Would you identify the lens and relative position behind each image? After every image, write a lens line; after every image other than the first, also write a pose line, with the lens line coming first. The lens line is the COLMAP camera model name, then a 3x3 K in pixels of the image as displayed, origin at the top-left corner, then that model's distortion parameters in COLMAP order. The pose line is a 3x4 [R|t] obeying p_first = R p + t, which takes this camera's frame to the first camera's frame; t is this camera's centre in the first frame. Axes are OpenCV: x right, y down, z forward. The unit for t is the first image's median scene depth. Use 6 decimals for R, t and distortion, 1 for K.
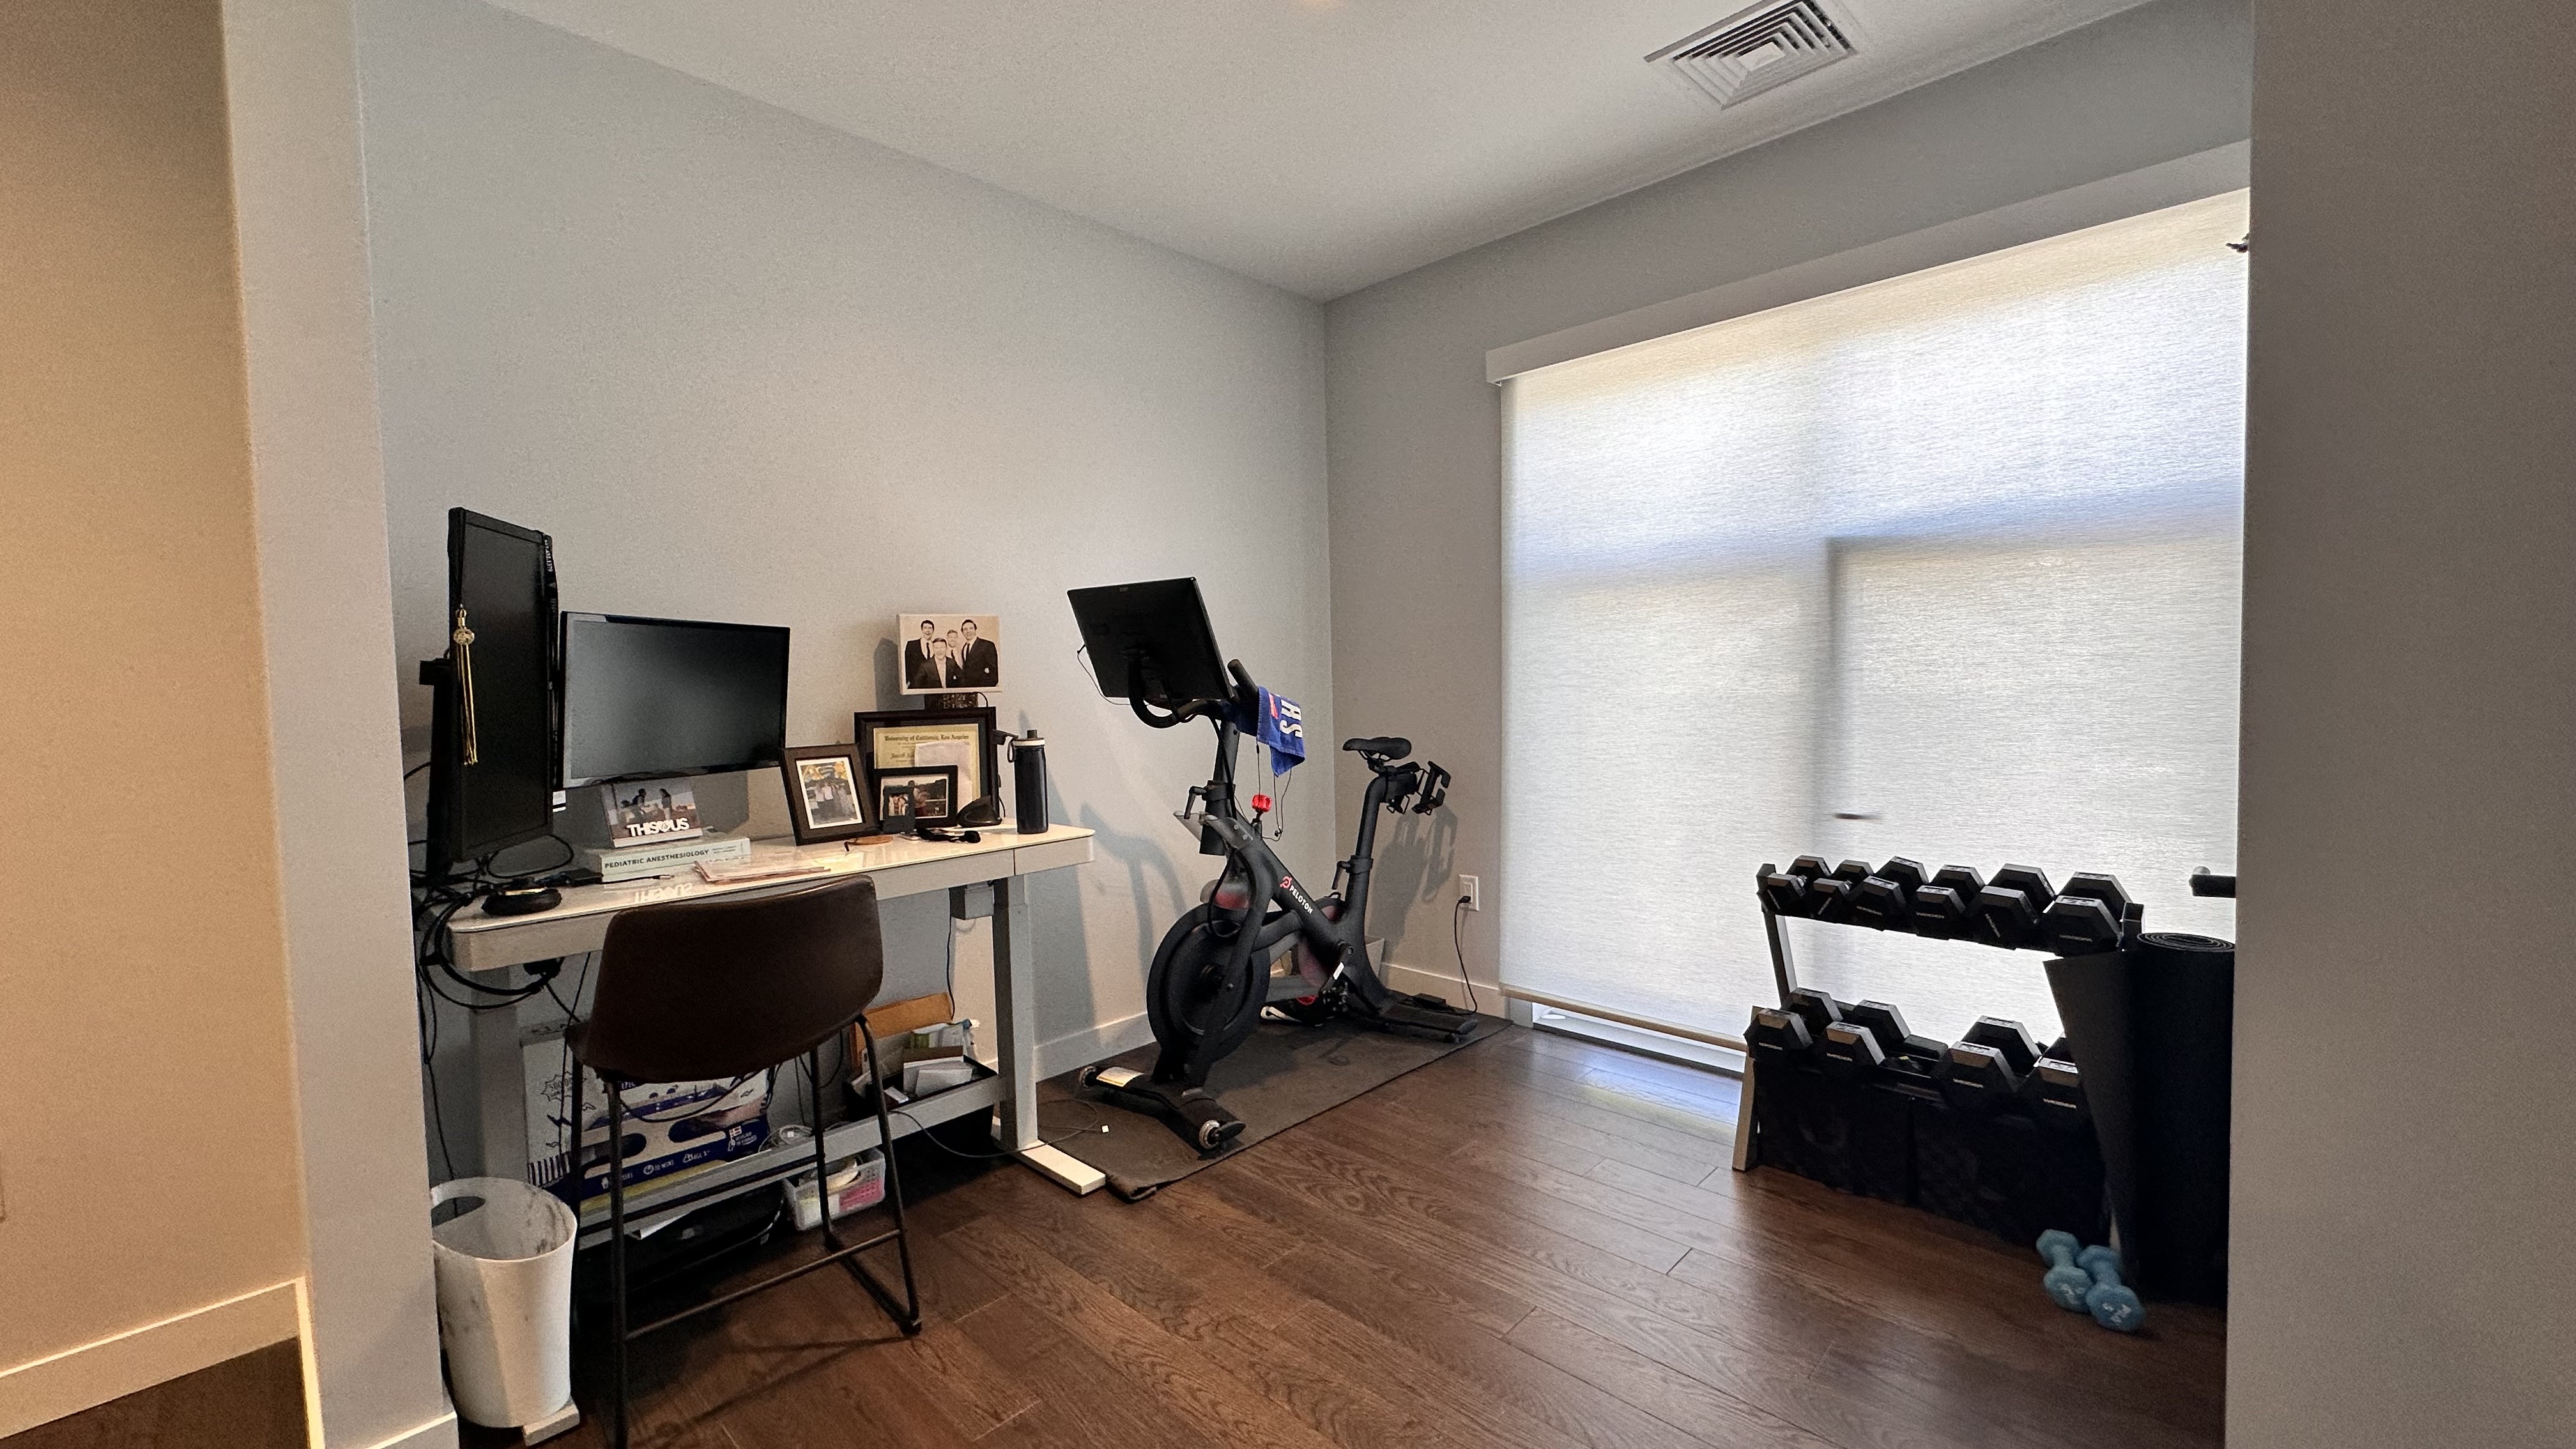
lens RADIAL K [[1034.2, 0, 1288.0], [0, 1034.2, 724.5], [0, 0, 1]] dist [0.020601, 0.000062]
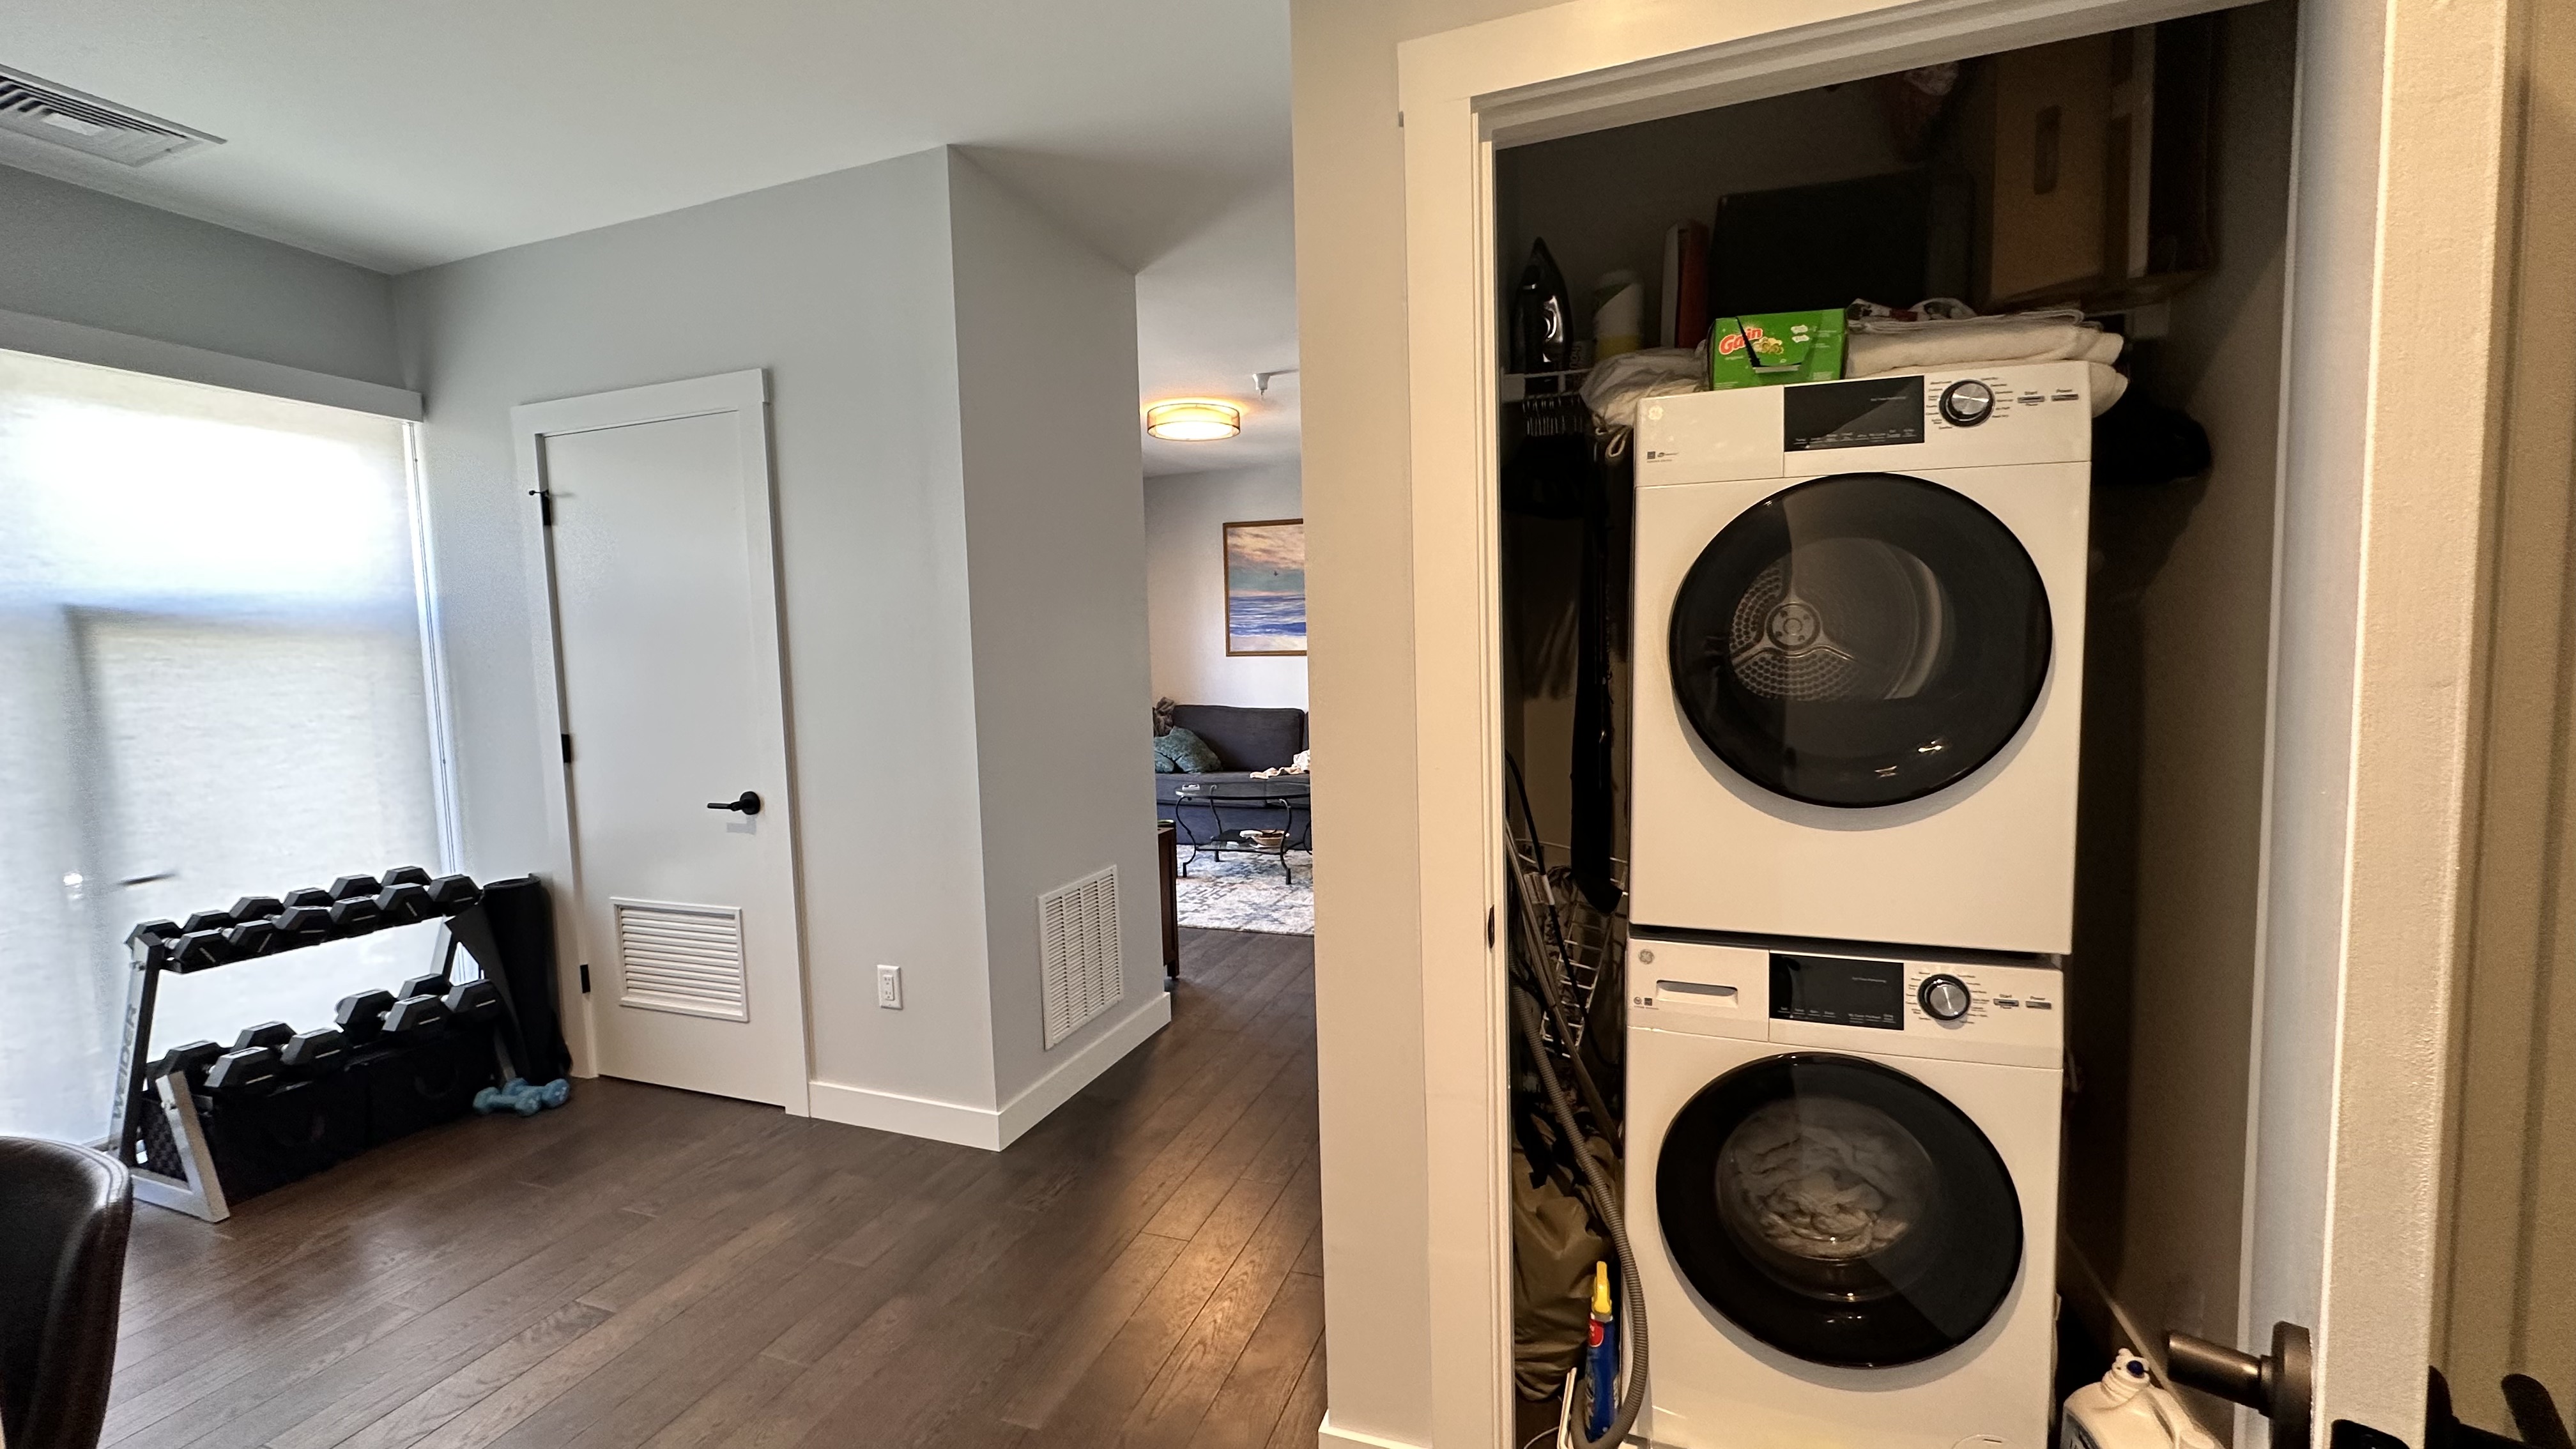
lens RADIAL K [[1034.2, 0, 1288.0], [0, 1034.2, 724.5], [0, 0, 1]] dist [0.020601, 0.000062]
pose [[-0.400030, -0.033437, 0.915892, -0.907360], [0.081159, 0.994116, 0.071740, -0.049848], [-0.912902, 0.103031, -0.394962, 0.389233]]
